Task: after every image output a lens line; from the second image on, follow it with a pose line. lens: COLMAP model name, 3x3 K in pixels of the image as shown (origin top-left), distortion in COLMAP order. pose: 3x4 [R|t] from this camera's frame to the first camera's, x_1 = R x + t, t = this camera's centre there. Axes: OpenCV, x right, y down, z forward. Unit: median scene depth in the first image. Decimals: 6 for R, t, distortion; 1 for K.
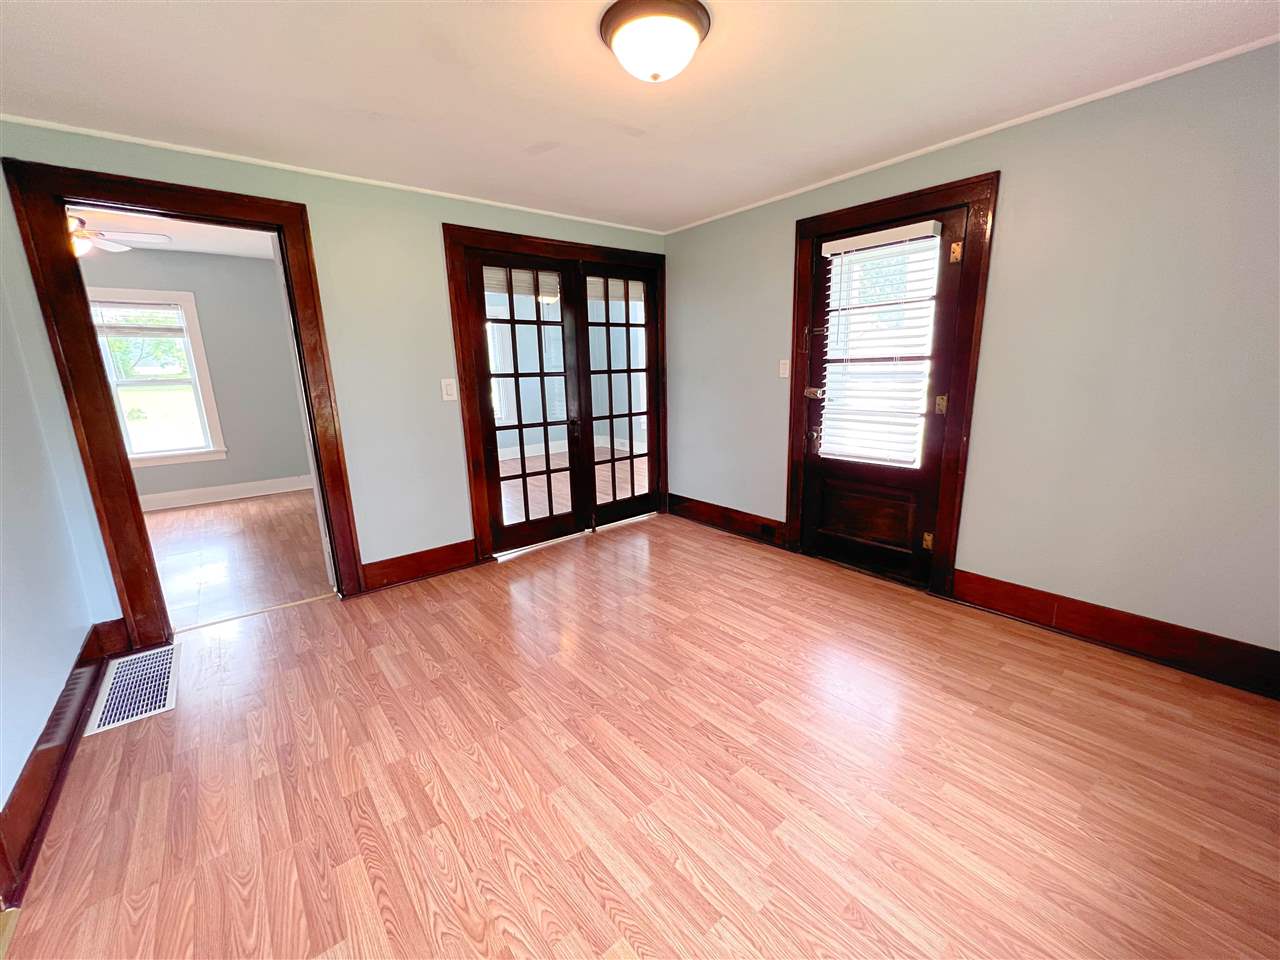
lens RADIAL K [[512.7, 0, 640.0], [0, 512.7, 480.0], [0, 0, 1]] dist [-0.000023, 0.000128]
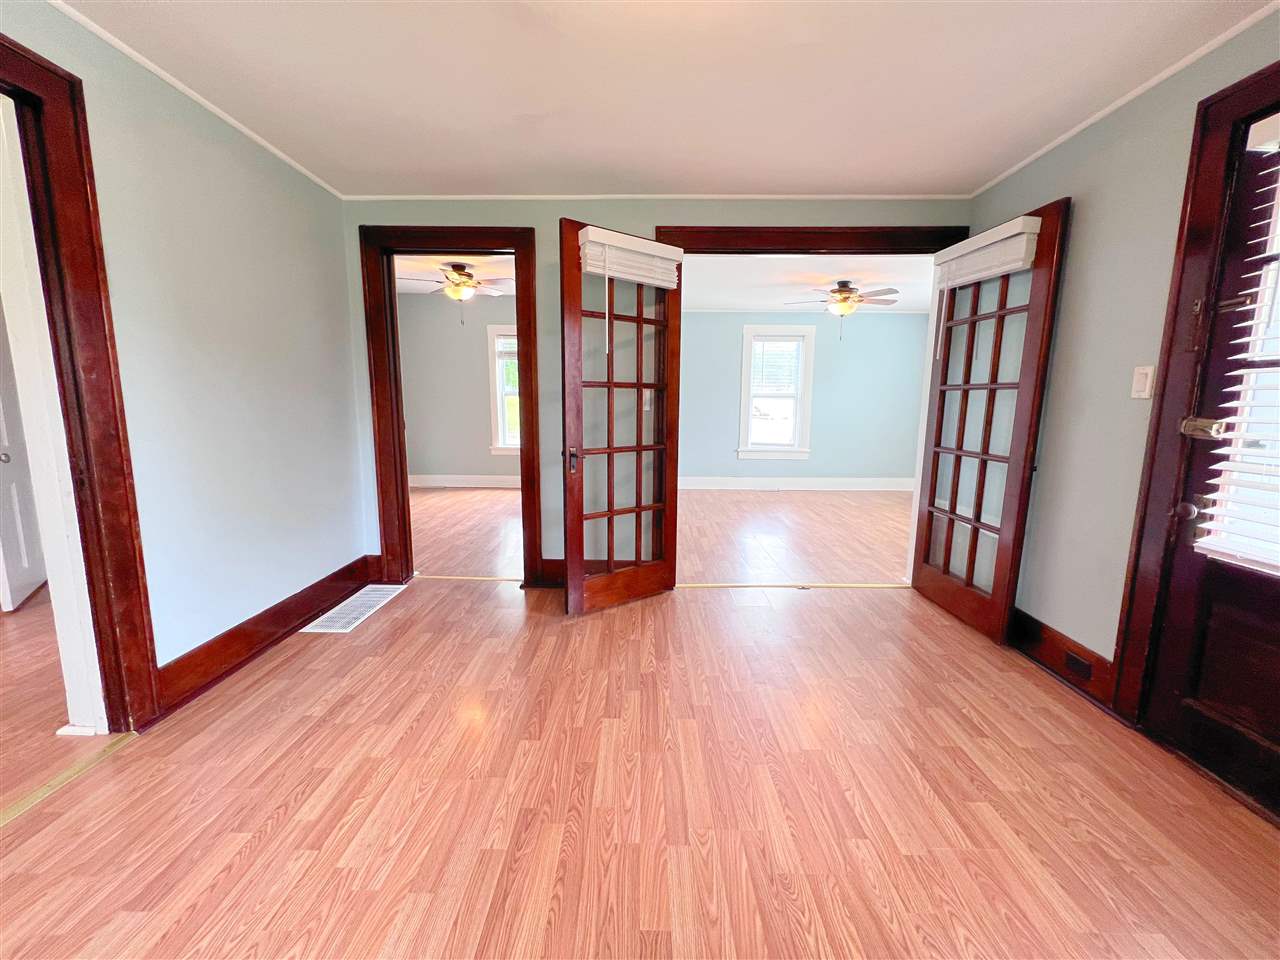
lens RADIAL K [[512.7, 0, 640.0], [0, 512.7, 480.0], [0, 0, 1]] dist [-0.000023, 0.000128]
pose [[0.765941, 0.129309, -0.629772, 0.292460], [-0.166832, 0.985985, -0.000455, -0.032629], [0.620887, 0.105415, 0.776780, 0.330059]]
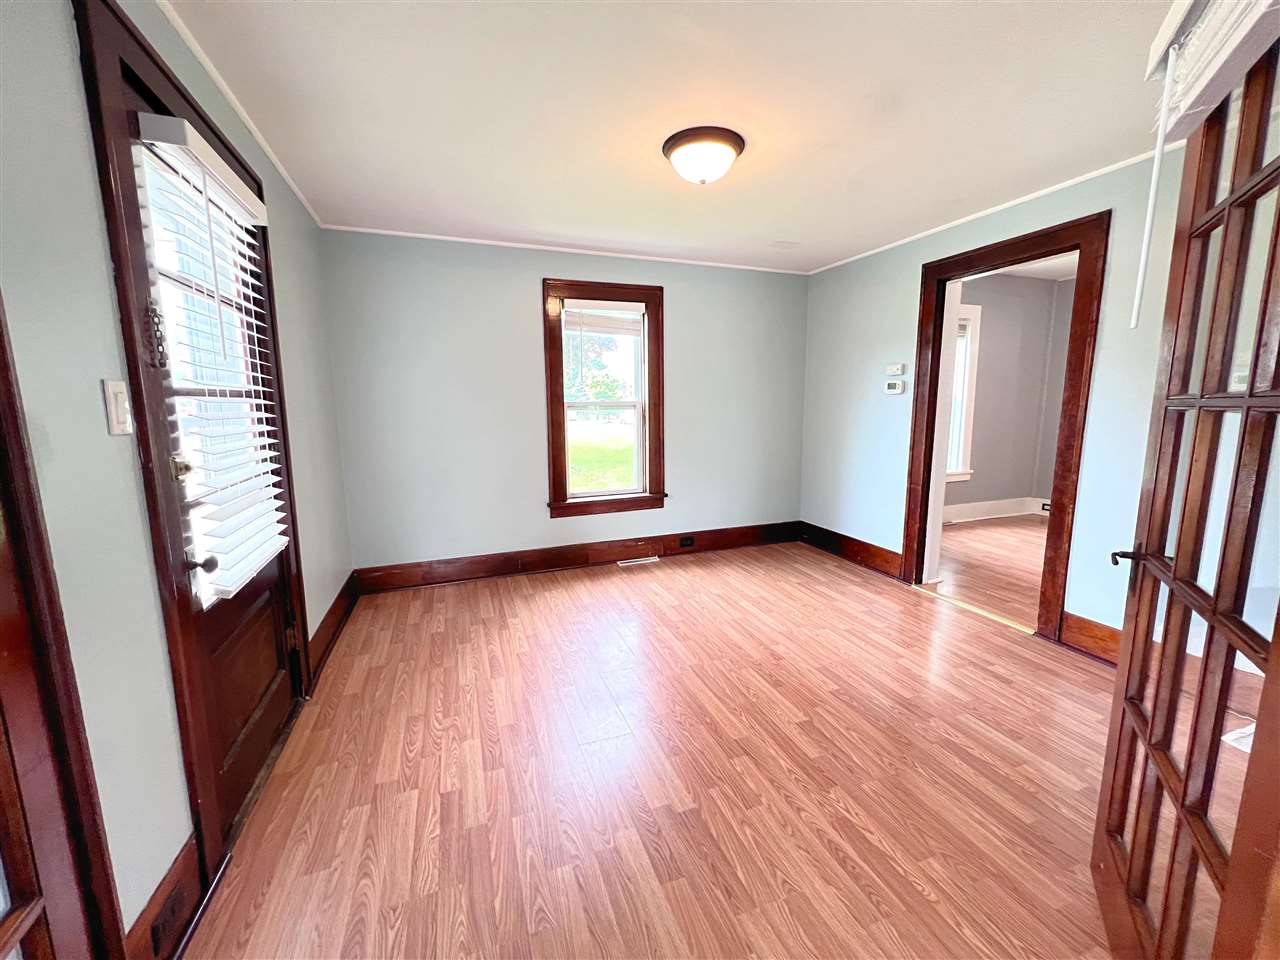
lens RADIAL K [[512.7, 0, 640.0], [0, 512.7, 480.0], [0, 0, 1]] dist [-0.000023, 0.000128]
pose [[-0.941752, -0.020035, 0.335712, -0.170434], [0.100616, 0.935718, 0.338096, -0.321022], [-0.320906, 0.352181, -0.879198, 1.527889]]
